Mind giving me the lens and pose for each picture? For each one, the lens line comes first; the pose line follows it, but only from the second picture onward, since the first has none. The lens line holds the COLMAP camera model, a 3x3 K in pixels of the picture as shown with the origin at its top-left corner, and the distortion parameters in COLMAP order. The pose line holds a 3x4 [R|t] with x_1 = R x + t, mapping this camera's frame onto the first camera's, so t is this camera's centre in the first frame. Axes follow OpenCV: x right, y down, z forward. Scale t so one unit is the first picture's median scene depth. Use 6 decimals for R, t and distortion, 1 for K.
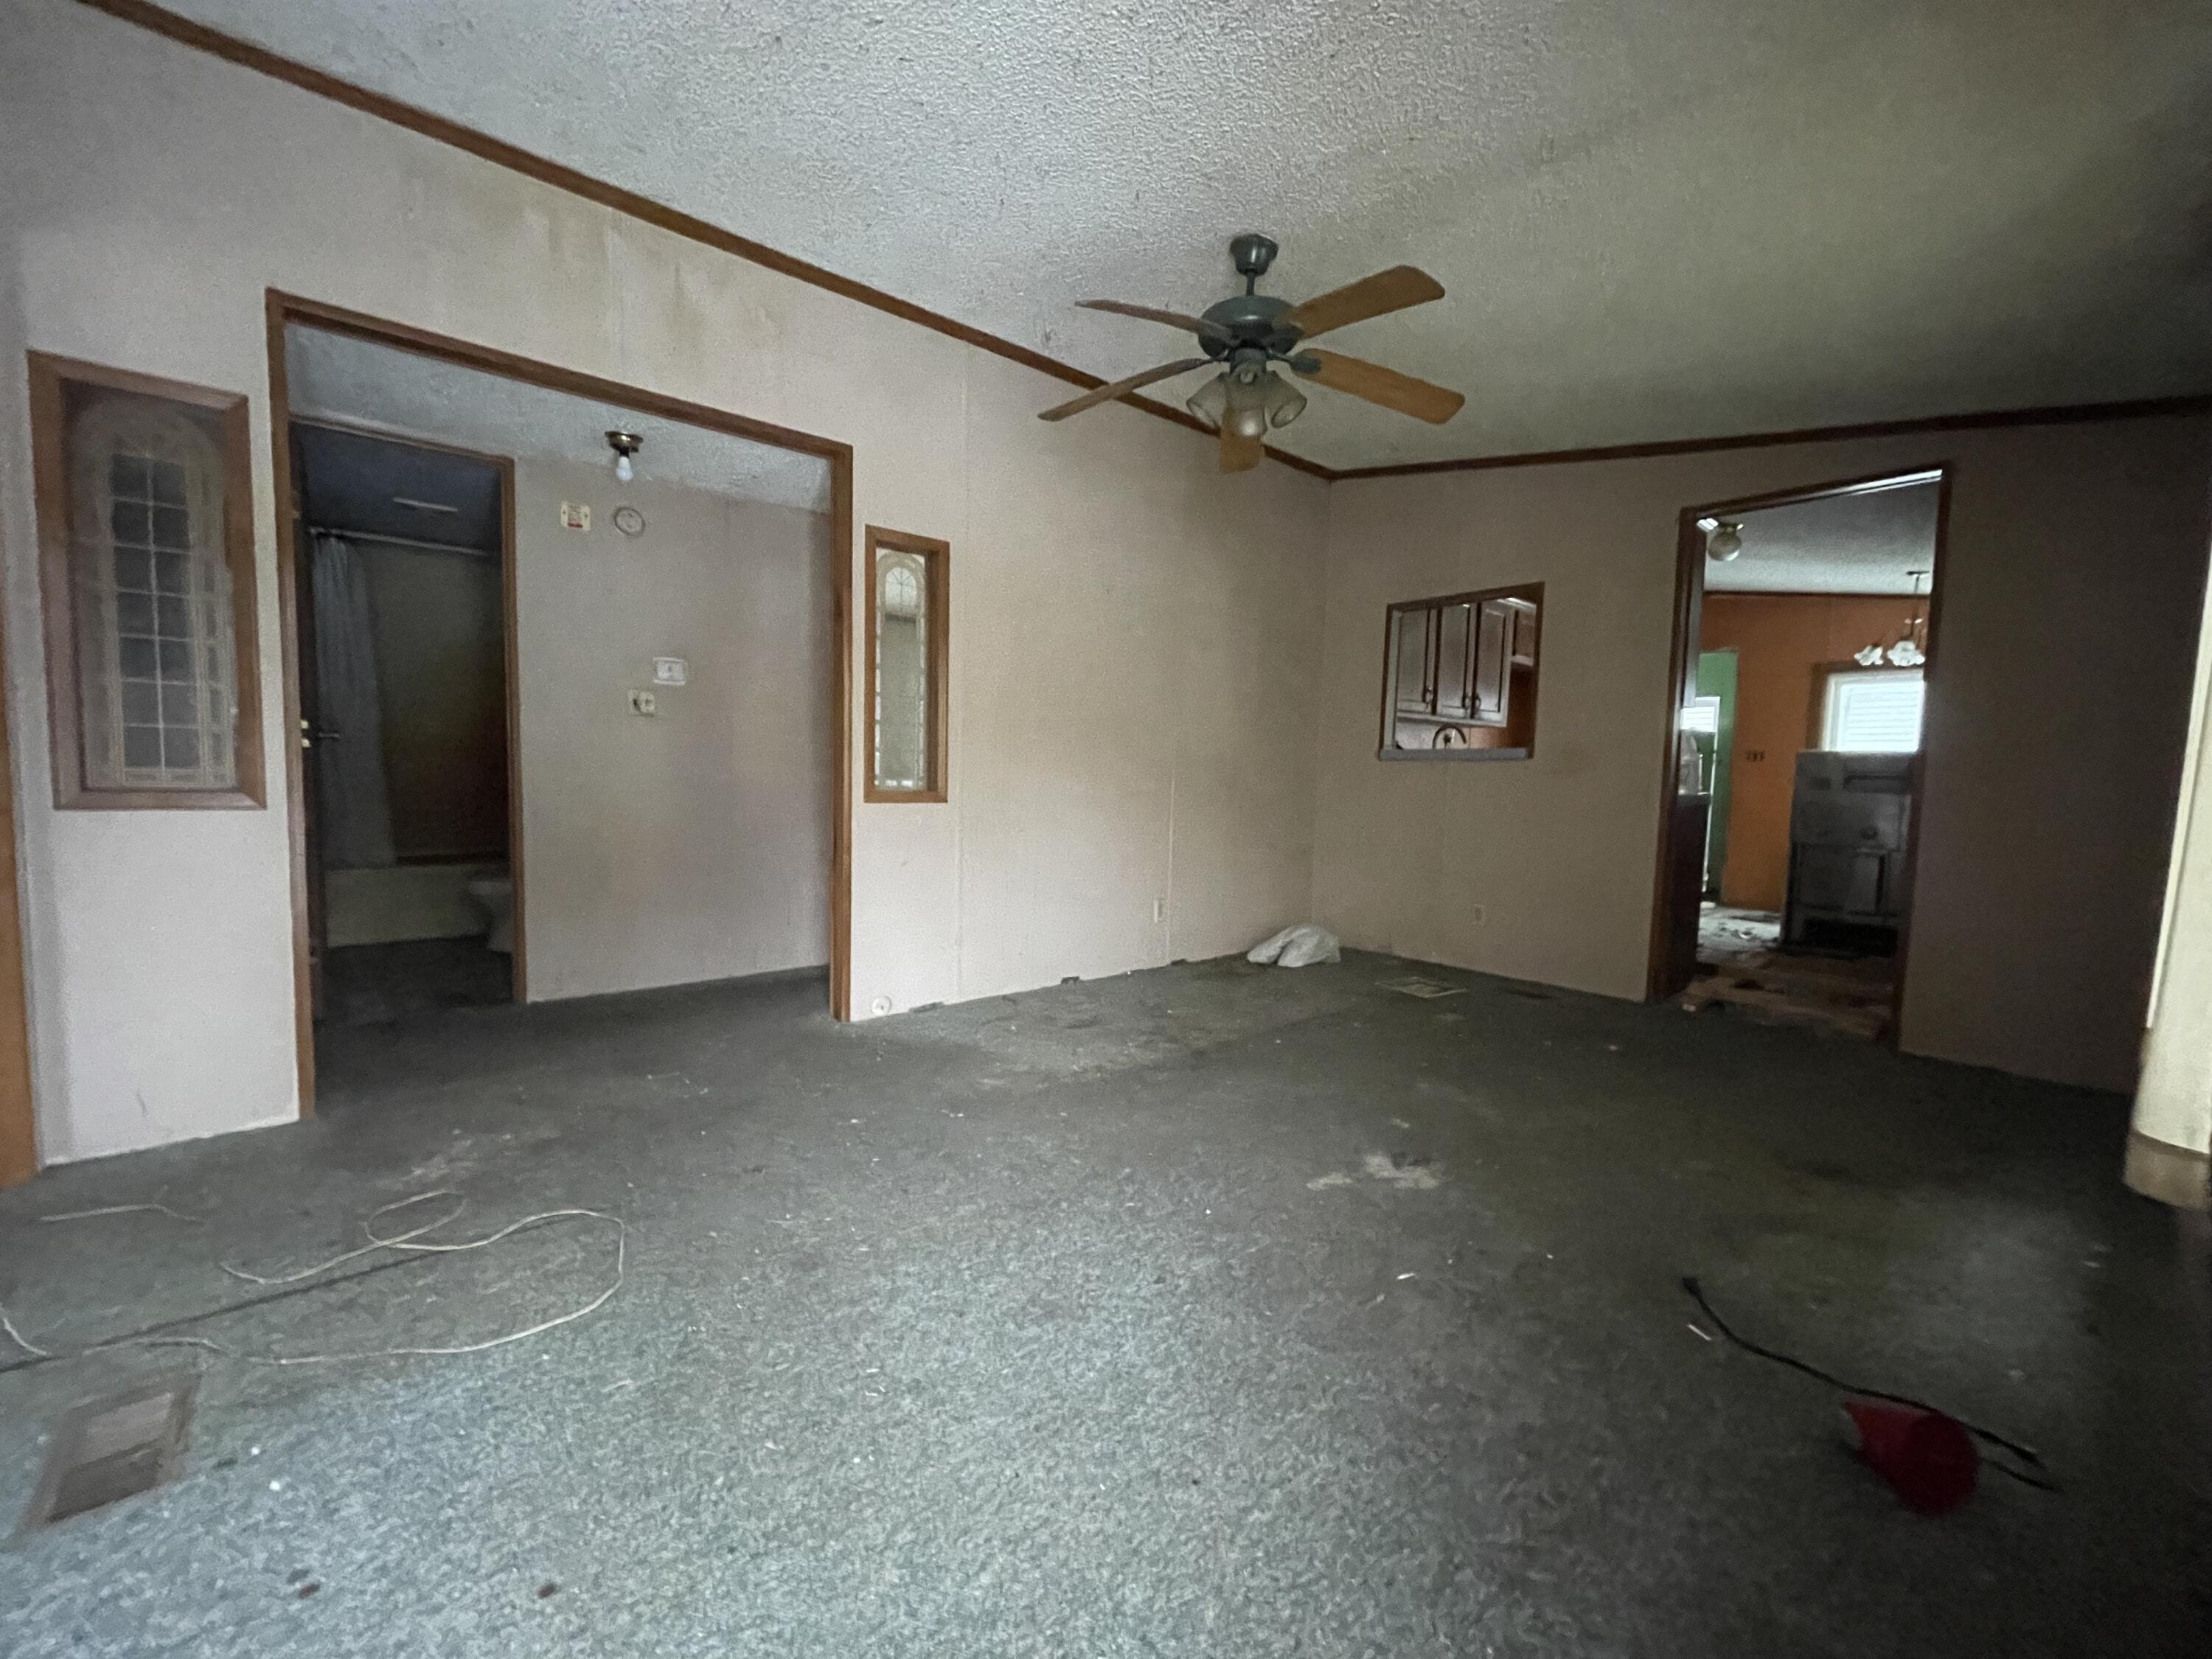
lens RADIAL K [[892.9, 0, 1100.9], [0, 892.9, 829.1], [0, 0, 1]] dist [0.000963, 0.000058]
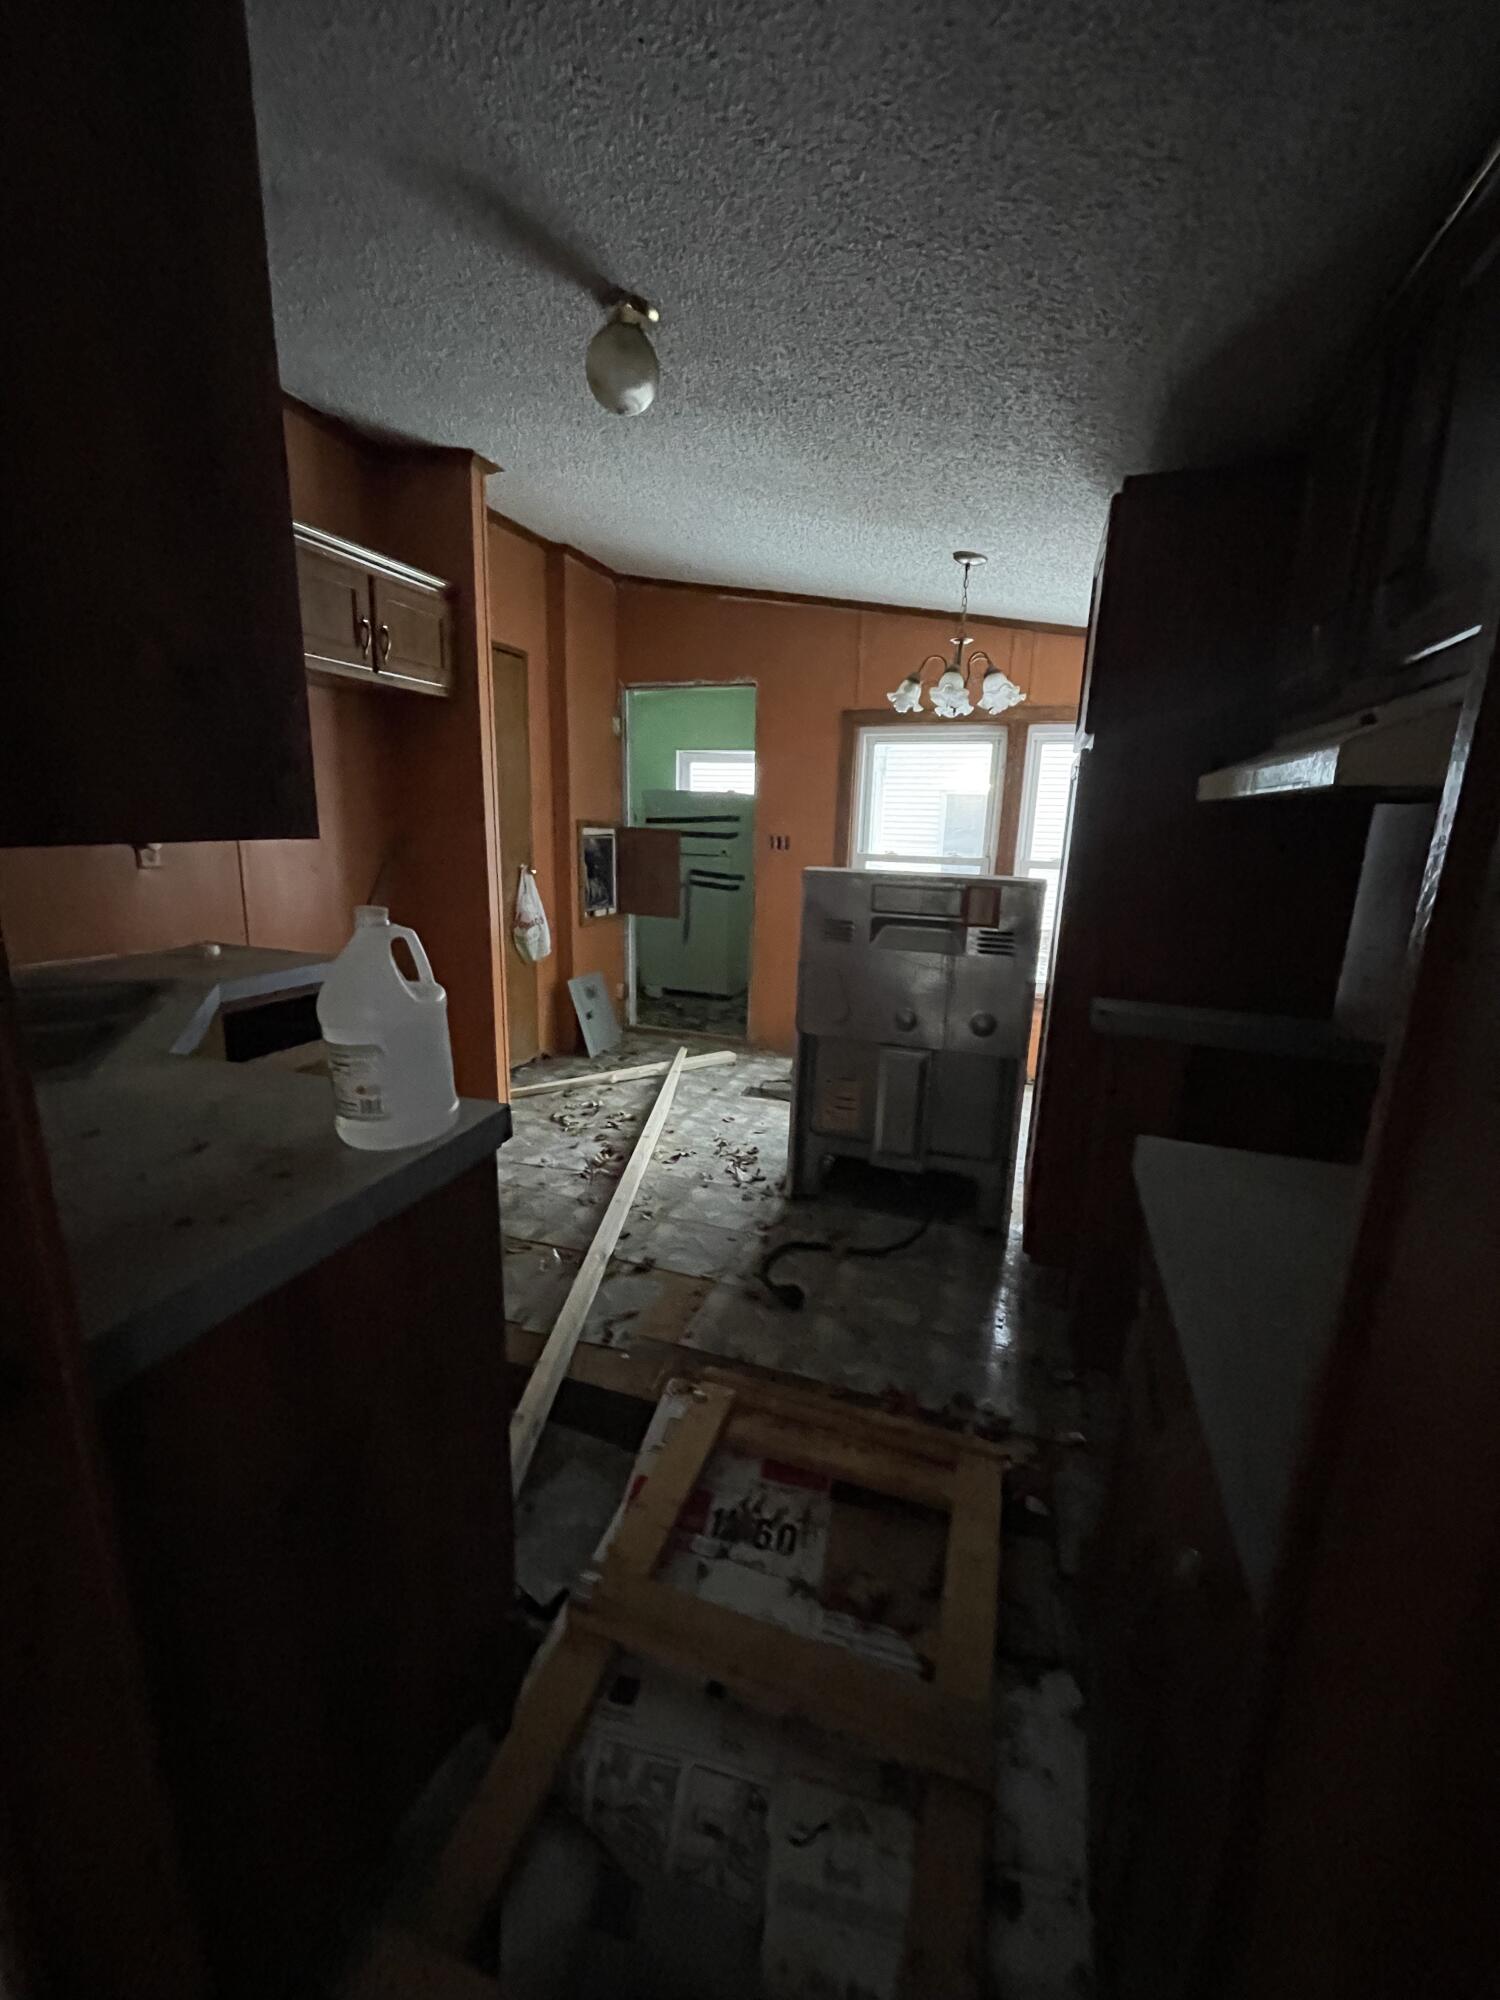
lens RADIAL K [[807.3, 0, 749.2], [0, 807.3, 1001.5], [0, 0, 1]] dist [0.000963, 0.000058]
pose [[0.862845, -0.120879, 0.490803, 0.469328], [0.035231, 0.983005, 0.180166, -0.091787], [-0.504240, -0.138164, 0.852439, 0.552074]]
